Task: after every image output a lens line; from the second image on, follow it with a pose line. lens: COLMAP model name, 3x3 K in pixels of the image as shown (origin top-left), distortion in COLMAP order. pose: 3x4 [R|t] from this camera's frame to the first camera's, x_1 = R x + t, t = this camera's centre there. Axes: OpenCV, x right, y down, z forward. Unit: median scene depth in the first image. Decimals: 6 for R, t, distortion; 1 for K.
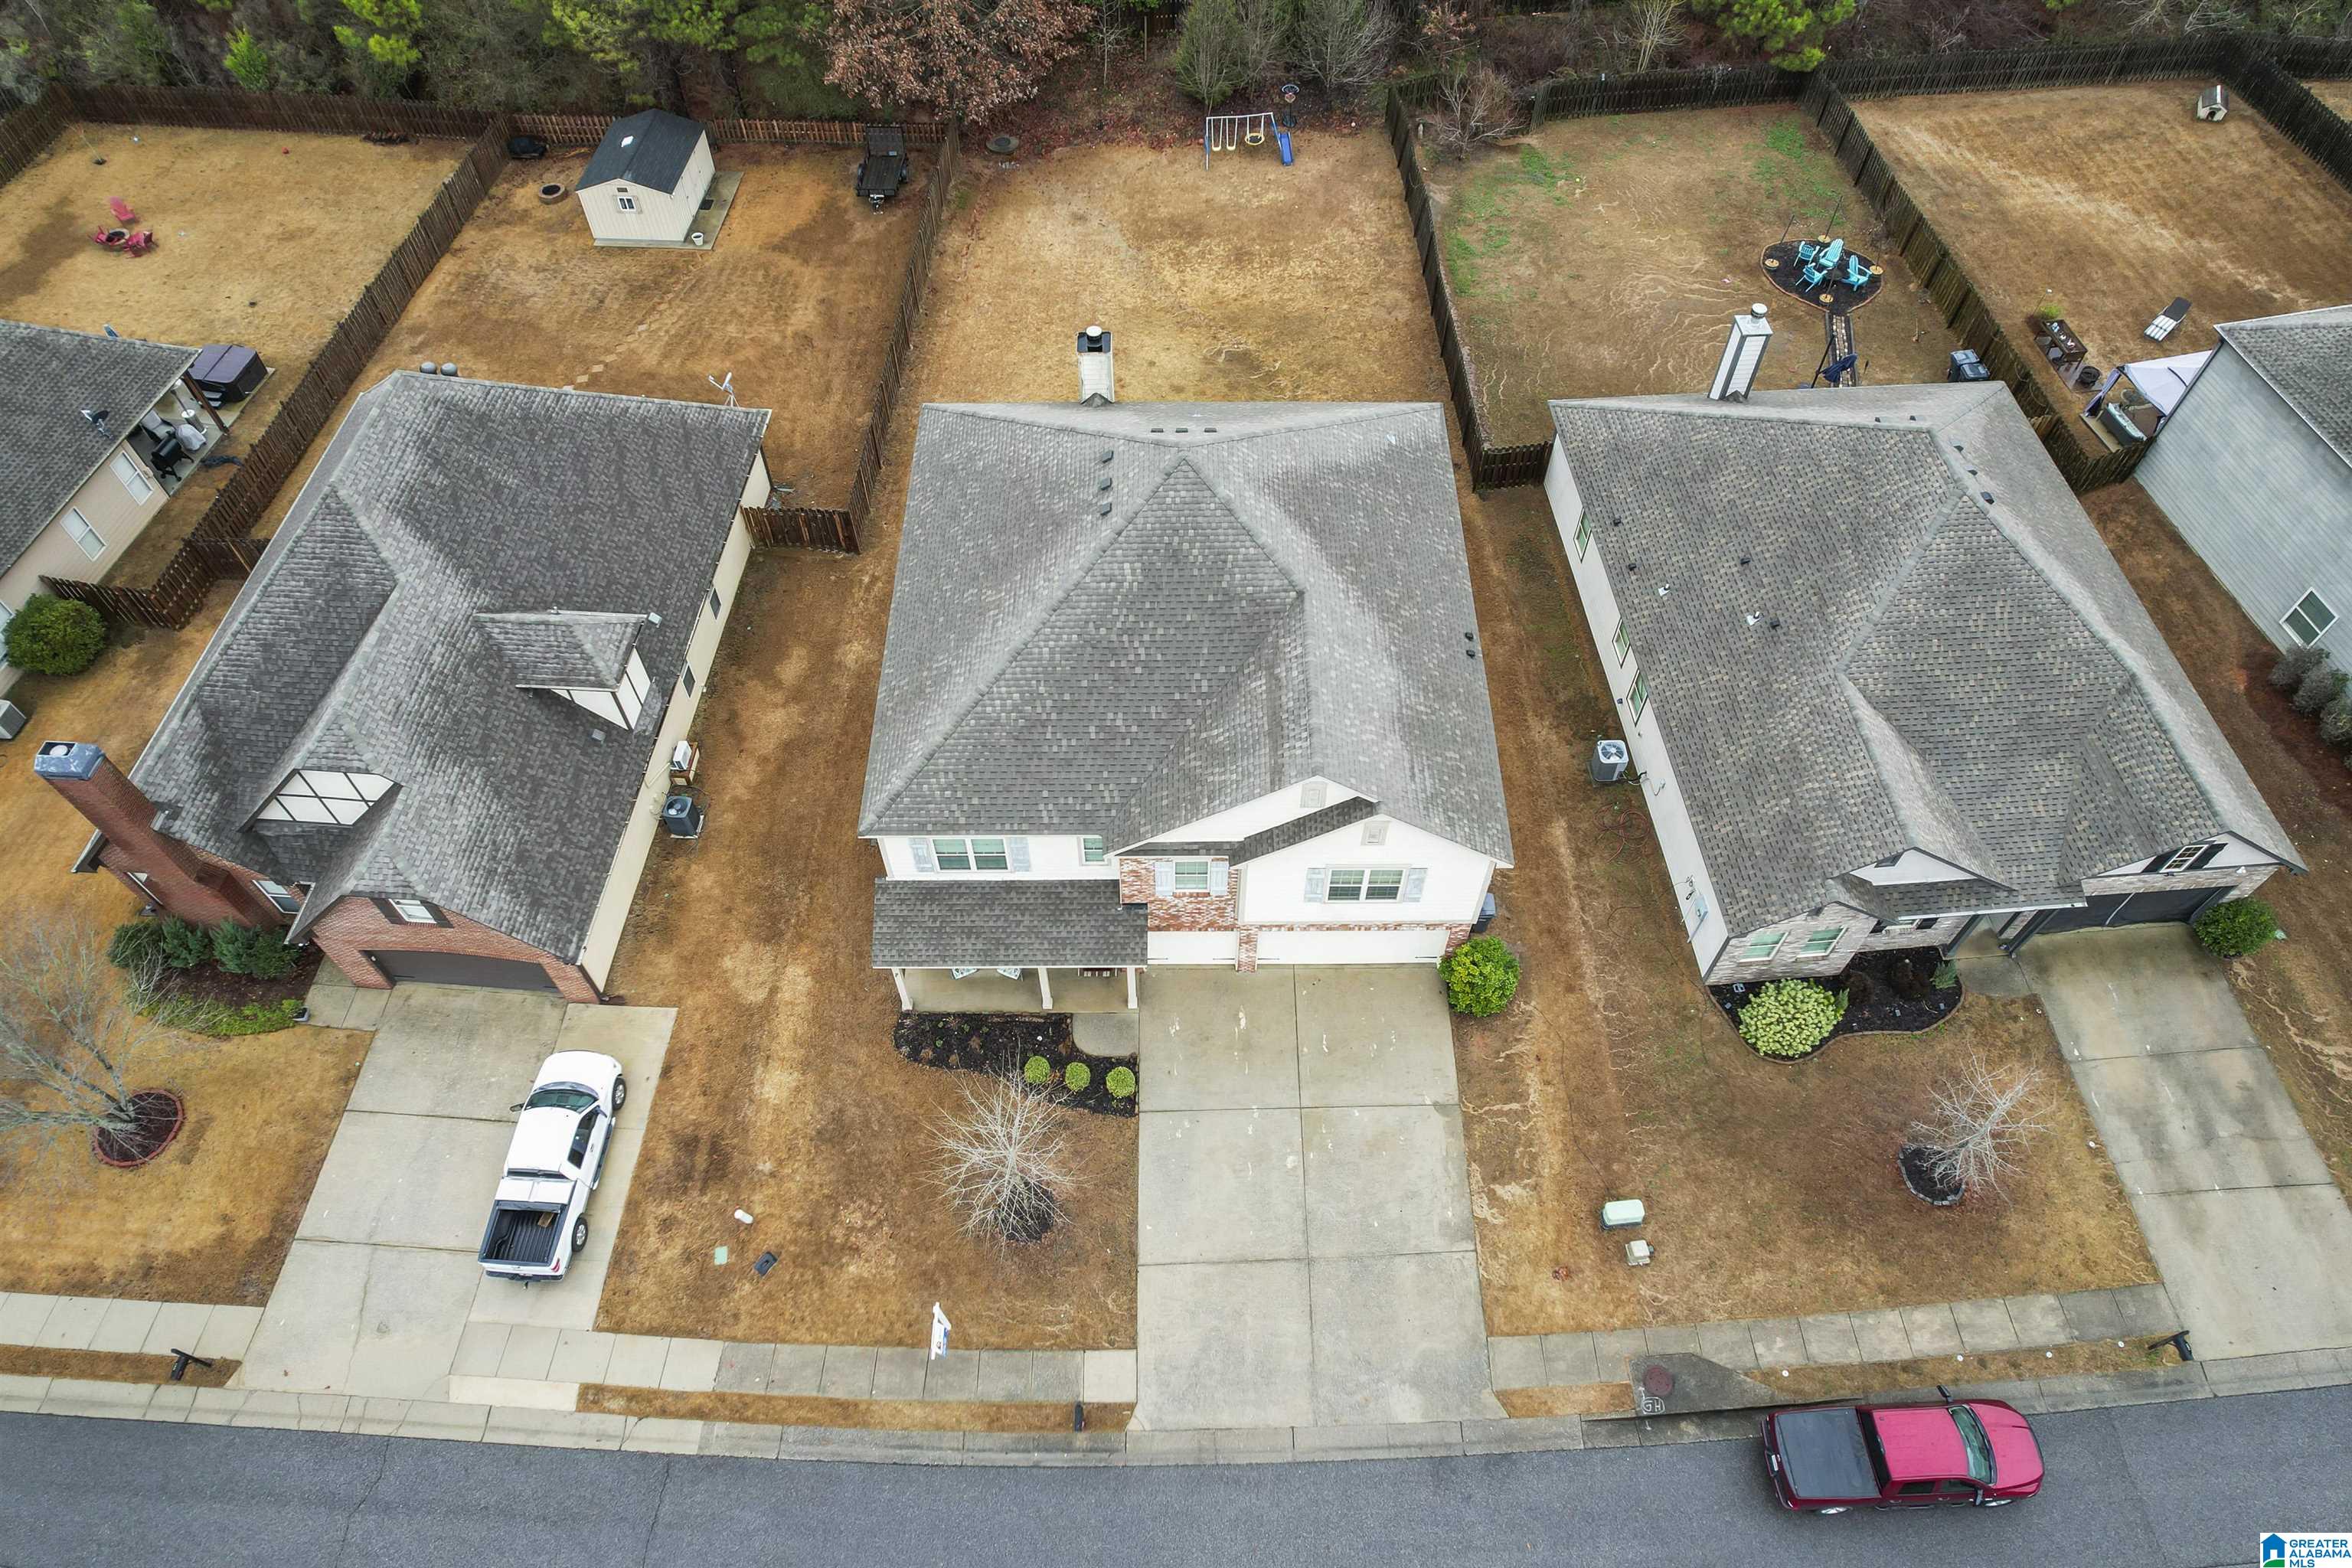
lens RADIAL K [[1490.5, 0, 1163.1], [0, 1490.5, 816.8], [0, 0, 1]] dist [-0.014422, -0.000304]
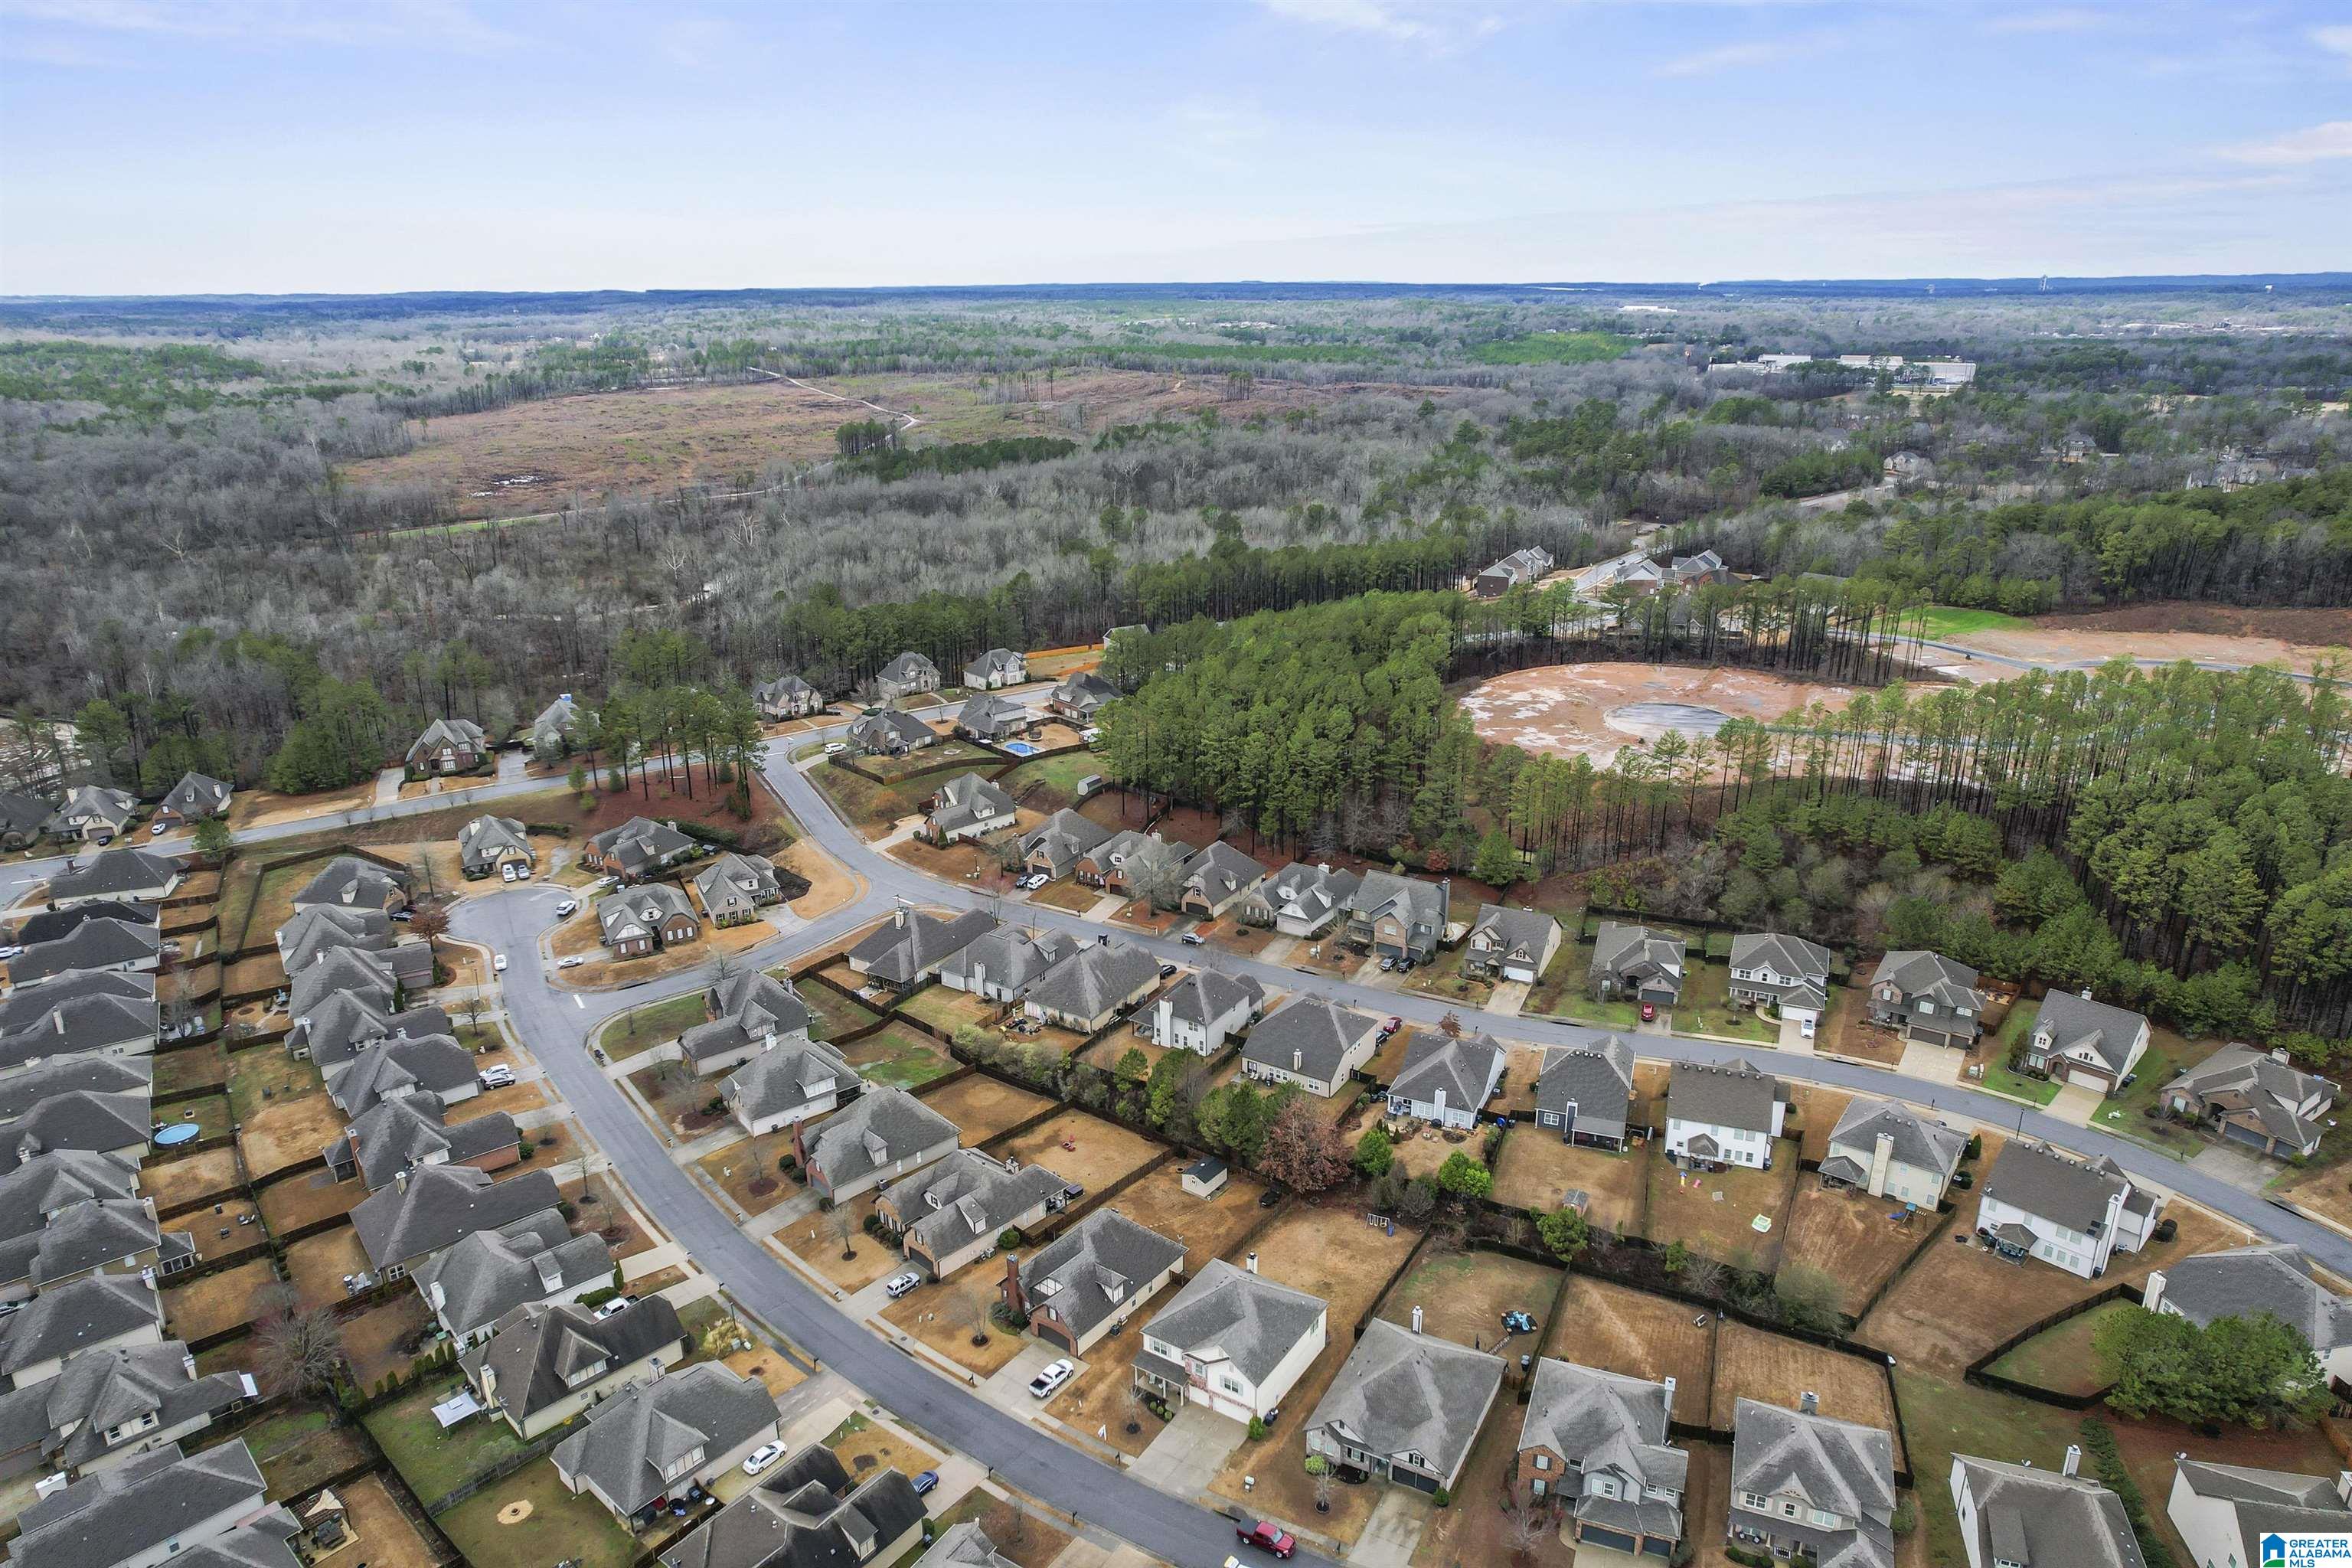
lens RADIAL K [[1490.5, 0, 1163.1], [0, 1490.5, 816.8], [0, 0, 1]] dist [-0.014422, -0.000304]
pose [[0.836646, 0.179065, -0.517648, 1.704882], [-0.440872, 0.780967, -0.442405, 0.673250], [0.325047, 0.598353, 0.732338, -2.877286]]
